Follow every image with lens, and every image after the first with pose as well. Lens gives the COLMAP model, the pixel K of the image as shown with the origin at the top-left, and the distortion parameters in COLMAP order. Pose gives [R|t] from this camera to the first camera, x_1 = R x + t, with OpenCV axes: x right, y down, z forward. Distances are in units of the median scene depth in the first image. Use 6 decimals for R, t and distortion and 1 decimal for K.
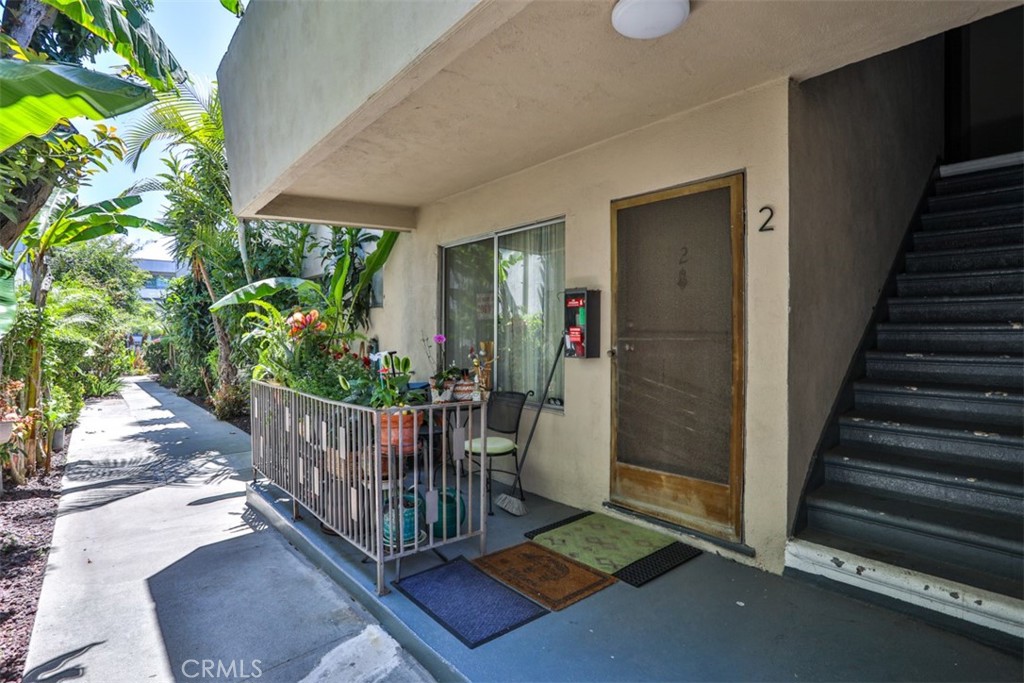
lens RADIAL K [[514.6, 0, 512.0], [0, 514.6, 341.5], [0, 0, 1]] dist [-0.043913, 0.000775]
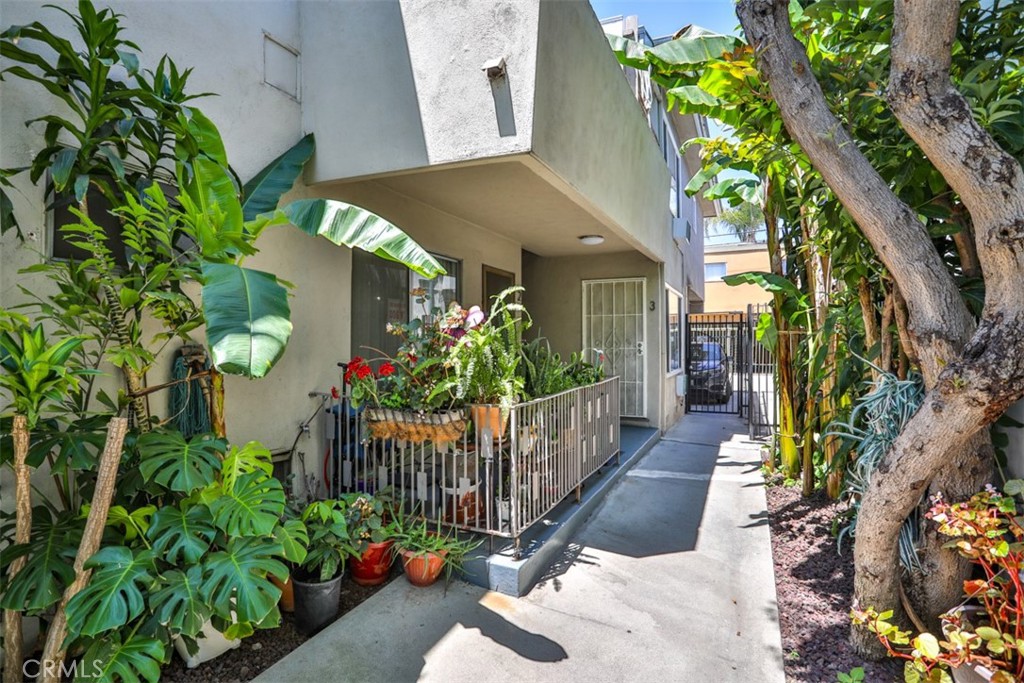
lens RADIAL K [[514.6, 0, 512.0], [0, 514.6, 341.5], [0, 0, 1]] dist [-0.043913, 0.000775]
pose [[-0.422849, -0.004228, 0.906190, -1.292911], [0.004702, 0.999965, 0.006859, -0.016336], [-0.906188, 0.007161, -0.422815, 1.495641]]
